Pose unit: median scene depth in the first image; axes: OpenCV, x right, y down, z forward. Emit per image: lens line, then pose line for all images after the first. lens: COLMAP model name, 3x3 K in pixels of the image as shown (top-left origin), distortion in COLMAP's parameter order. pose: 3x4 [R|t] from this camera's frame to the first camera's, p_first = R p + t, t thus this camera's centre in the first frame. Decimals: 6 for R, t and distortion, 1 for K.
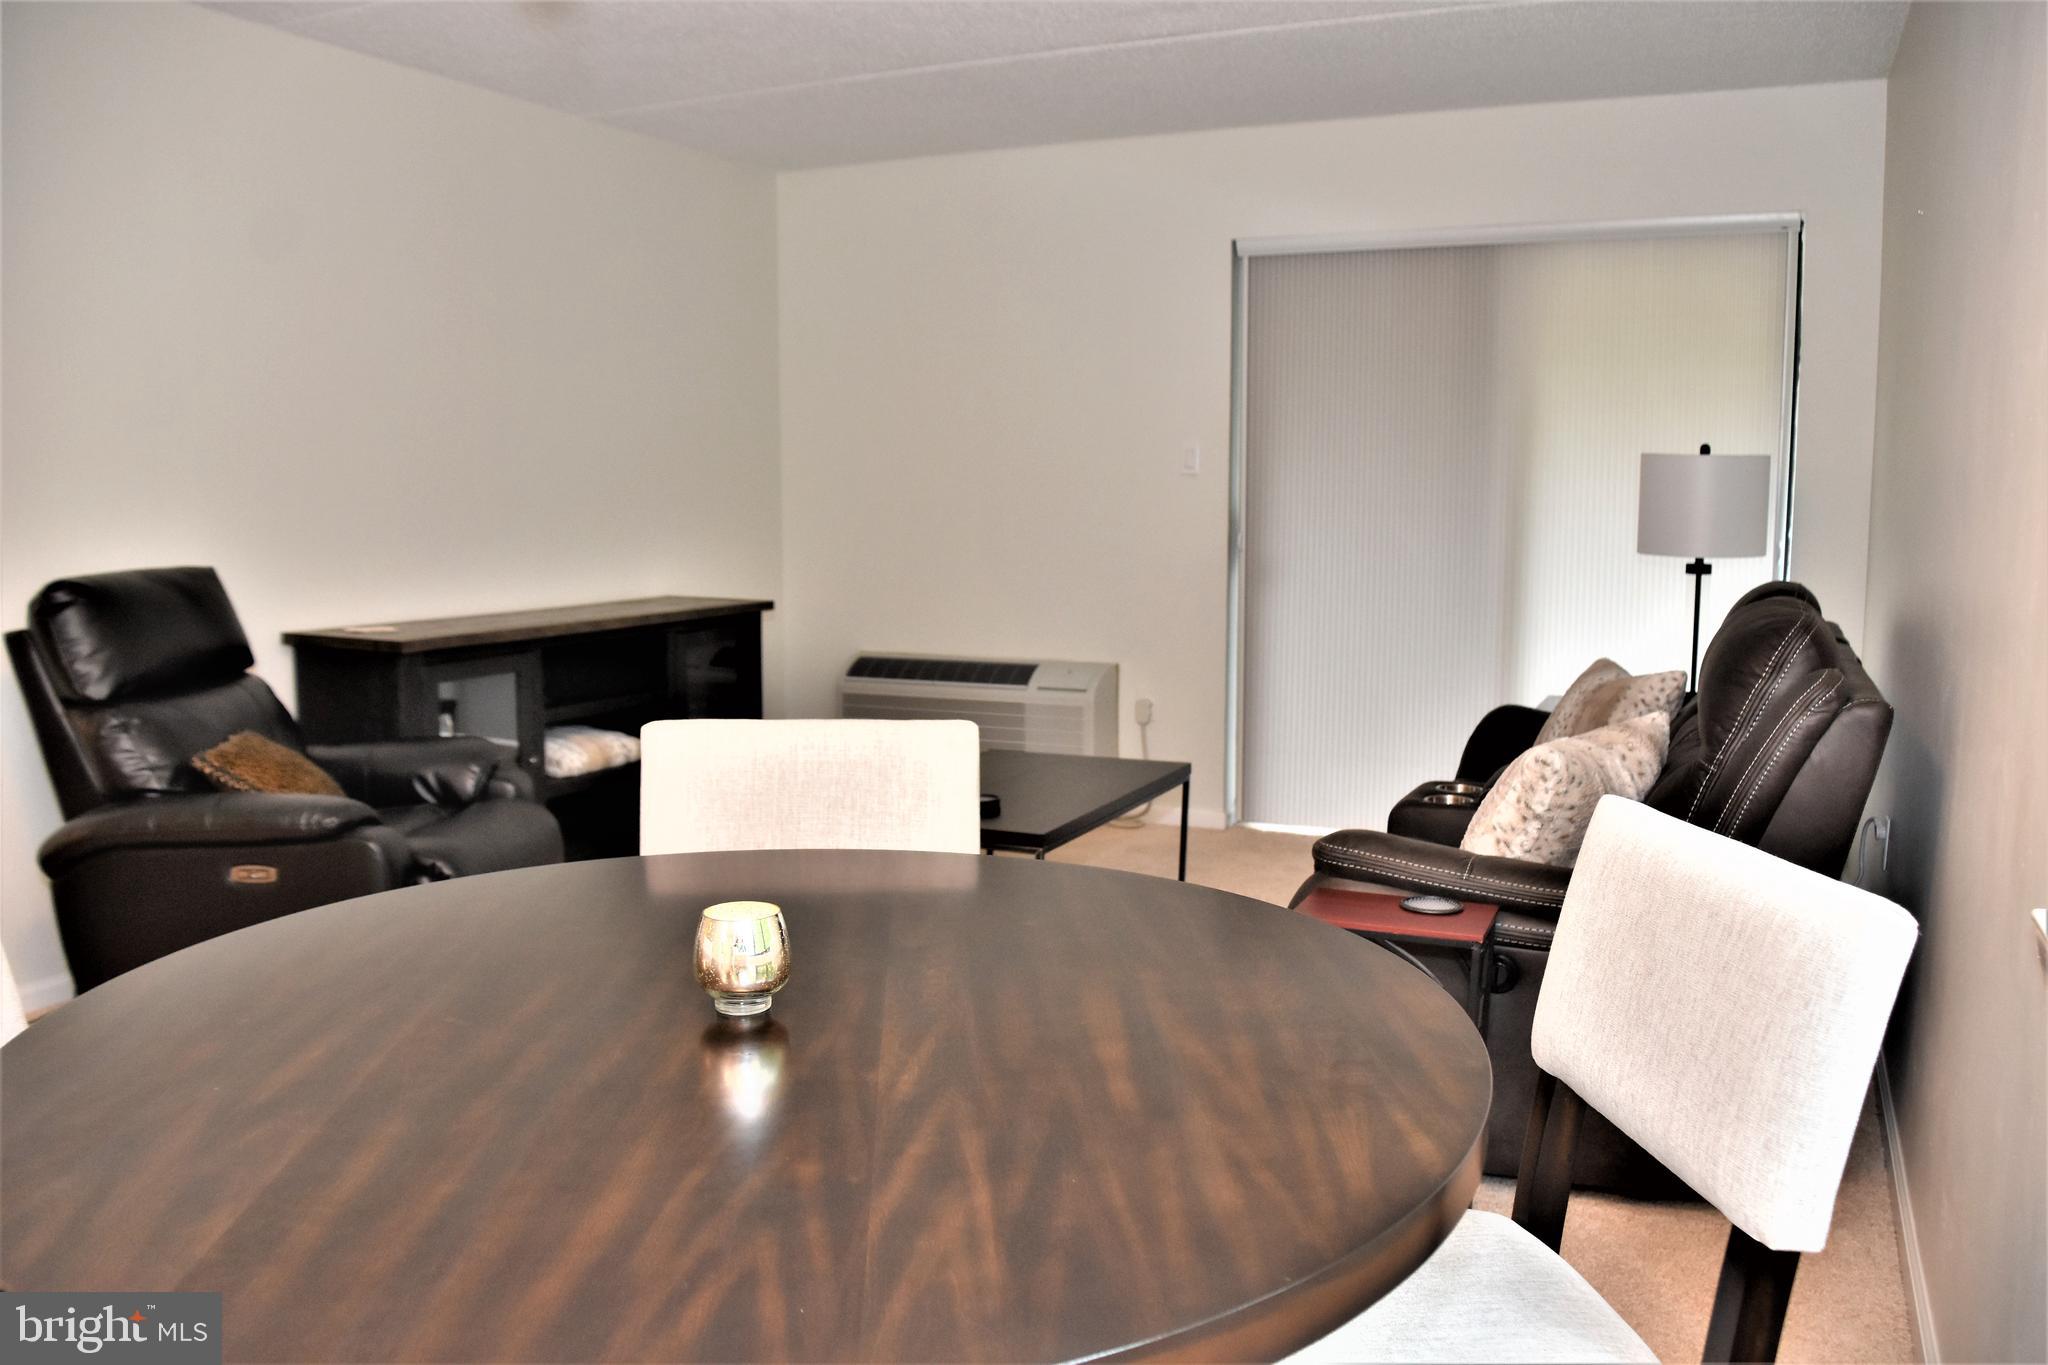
lens RADIAL K [[1633.7, 0, 1032.1], [0, 1633.7, 700.6], [0, 0, 1]] dist [-0.131432, 0.072816]
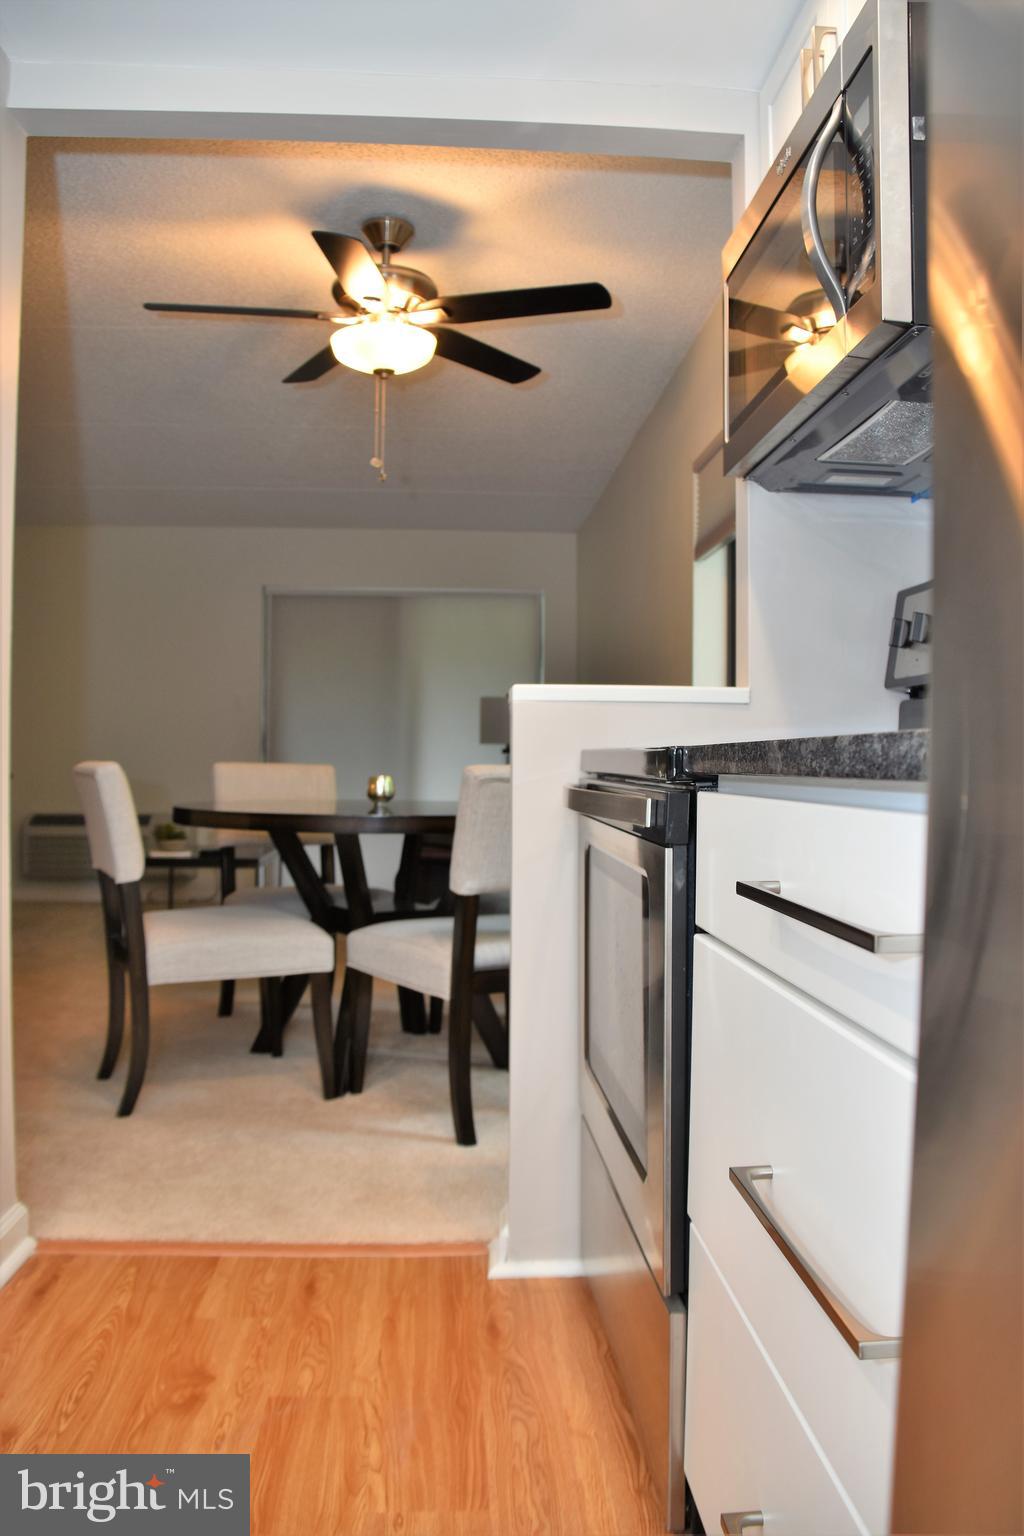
lens RADIAL K [[1225.3, 0, 507.2], [0, 1225.3, 769.1], [0, 0, 1]] dist [-0.131432, 0.072816]
pose [[0.875761, 0.010284, 0.482635, -0.370306], [0.053667, 0.991502, -0.118508, 0.133266], [-0.479753, 0.129686, 0.867767, -0.412515]]
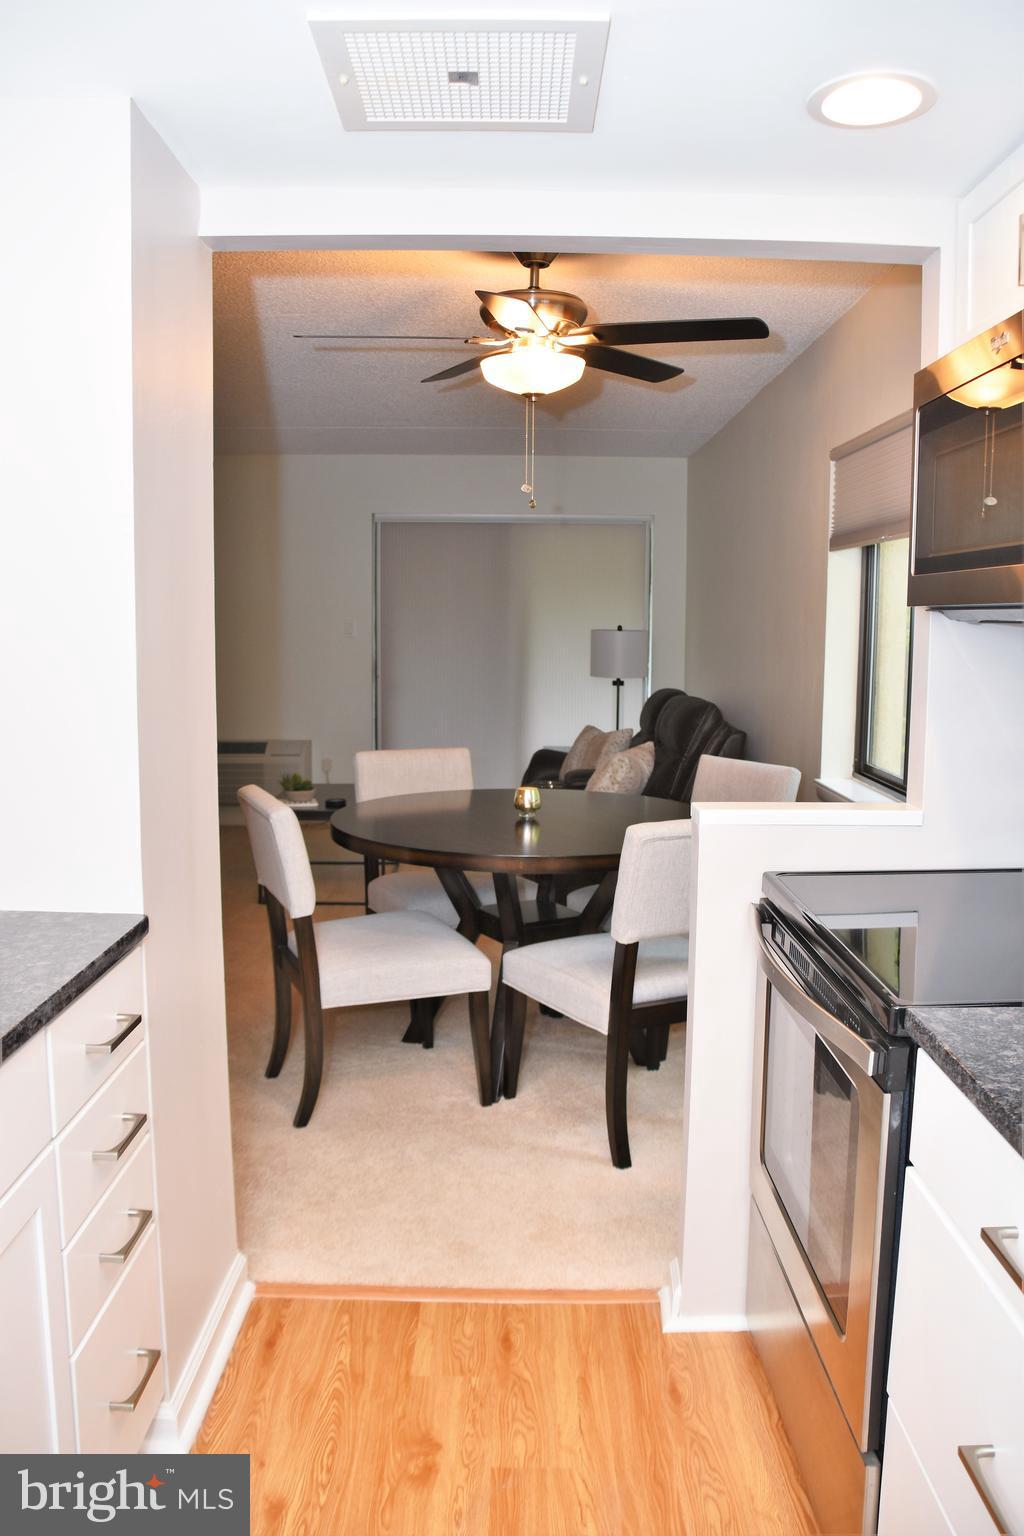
lens RADIAL K [[1225.3, 0, 505.6], [0, 1225.3, 783.0], [0, 0, 1]] dist [-0.131432, 0.072816]
pose [[0.905256, -0.045909, 0.422379, -0.418717], [0.047034, 0.998863, 0.007764, 0.031604], [-0.422256, 0.012837, 0.906386, -0.424258]]
